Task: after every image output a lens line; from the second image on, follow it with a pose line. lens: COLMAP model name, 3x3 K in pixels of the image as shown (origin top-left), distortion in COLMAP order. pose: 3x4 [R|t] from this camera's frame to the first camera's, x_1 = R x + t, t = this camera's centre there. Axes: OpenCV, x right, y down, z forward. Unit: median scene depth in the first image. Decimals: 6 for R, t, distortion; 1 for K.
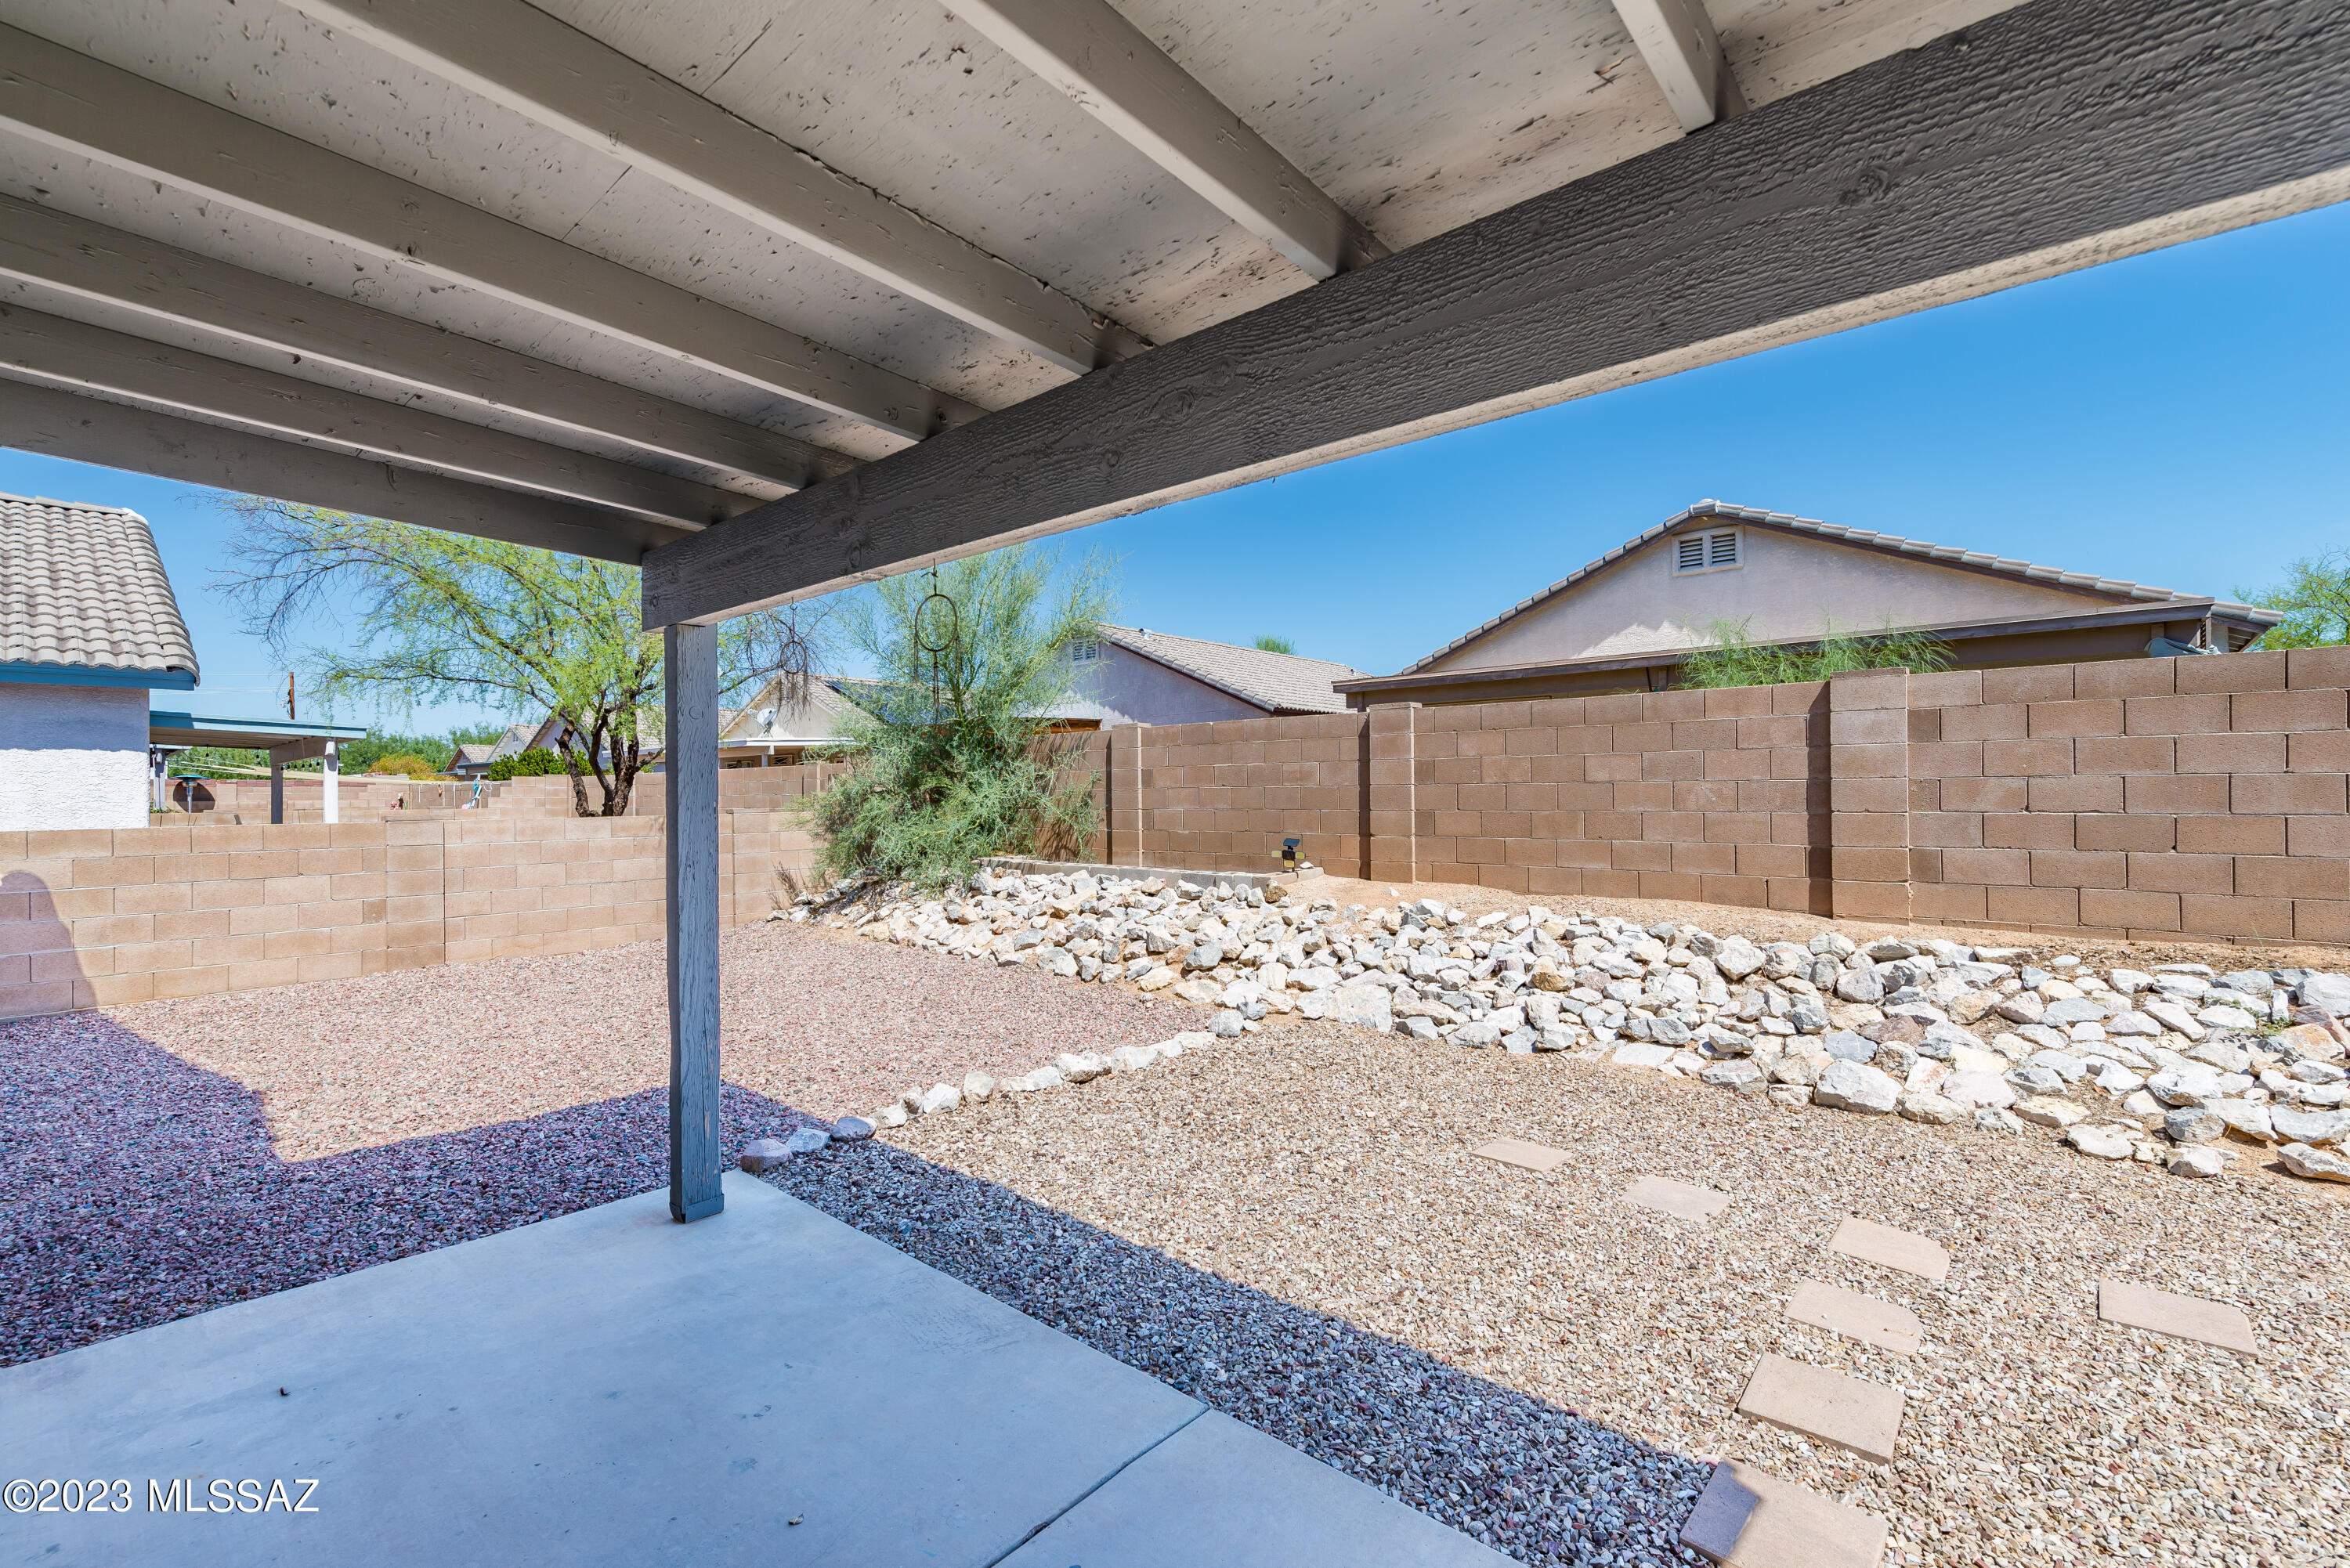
lens RADIAL K [[1018.4, 0, 1173.8], [0, 1018.4, 790.1], [0, 0, 1]] dist [0.003469, 0.000105]
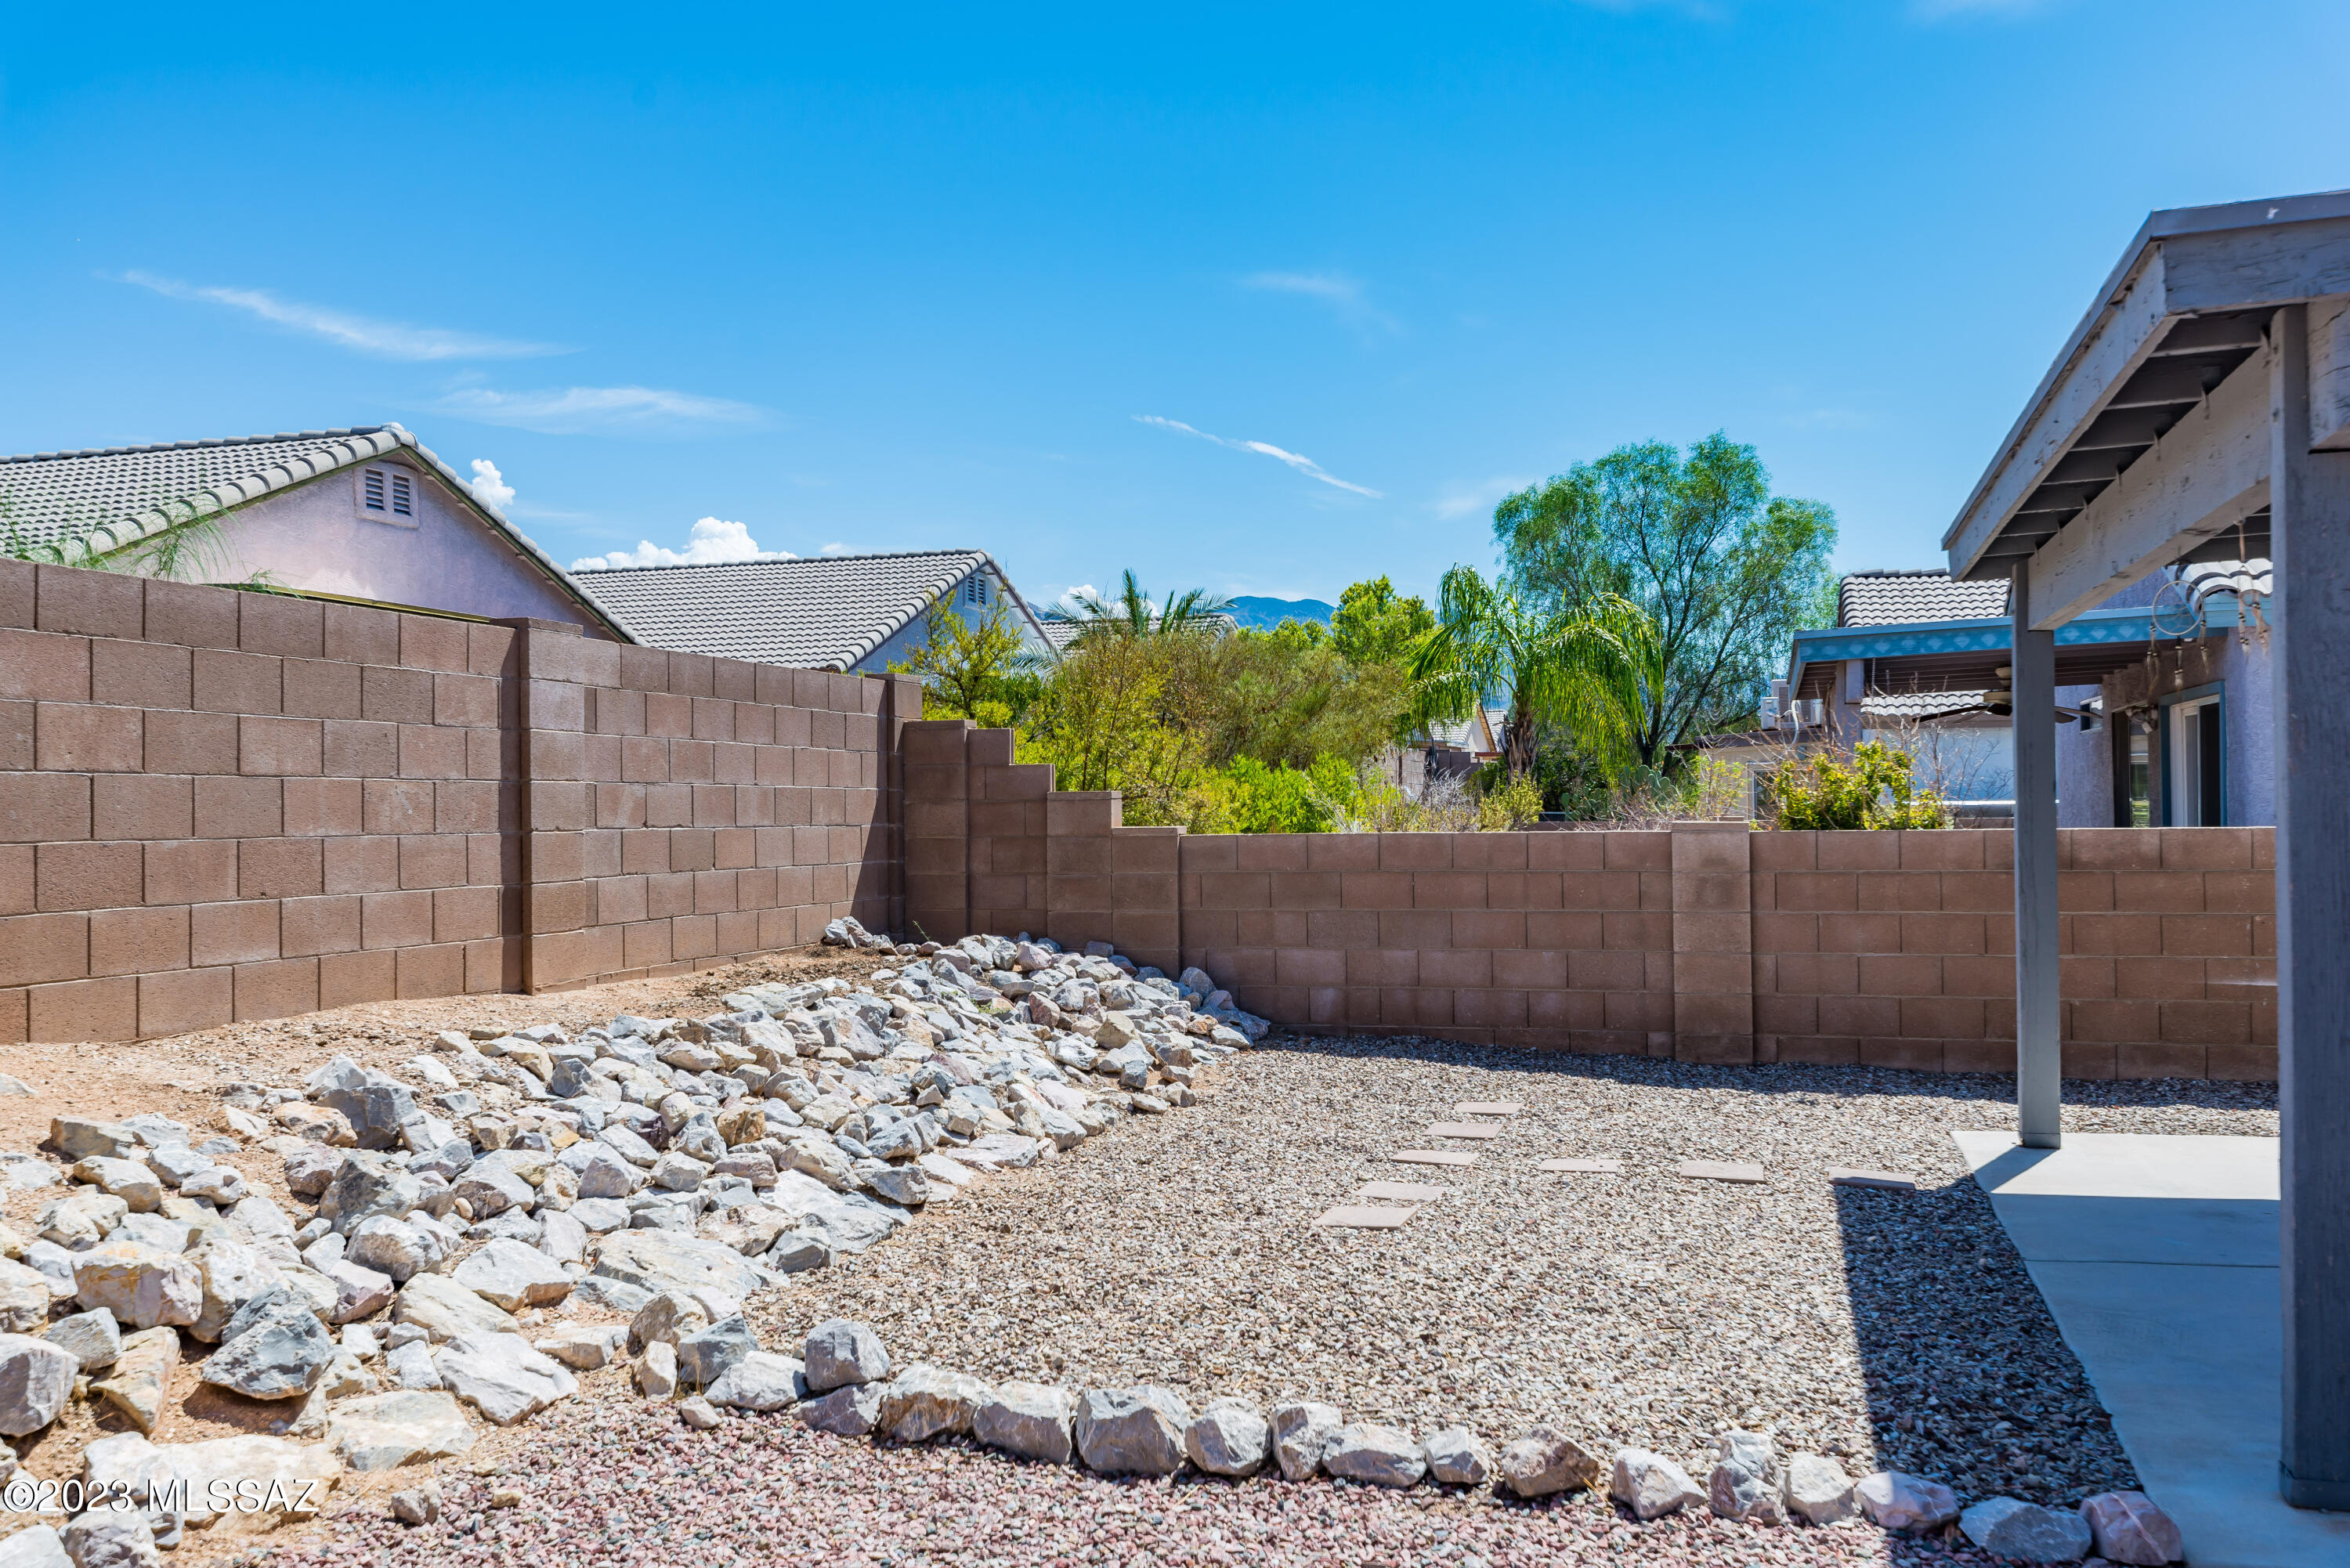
lens RADIAL K [[1960.2, 0, 1172.7], [0, 1960.2, 786.2], [0, 0, 1]] dist [-0.002965, 0.008230]
pose [[-0.412600, 0.023205, 0.910617, -0.535157], [0.007953, 0.999729, -0.021872, 0.018598], [-0.910878, -0.001782, -0.412673, 0.922631]]
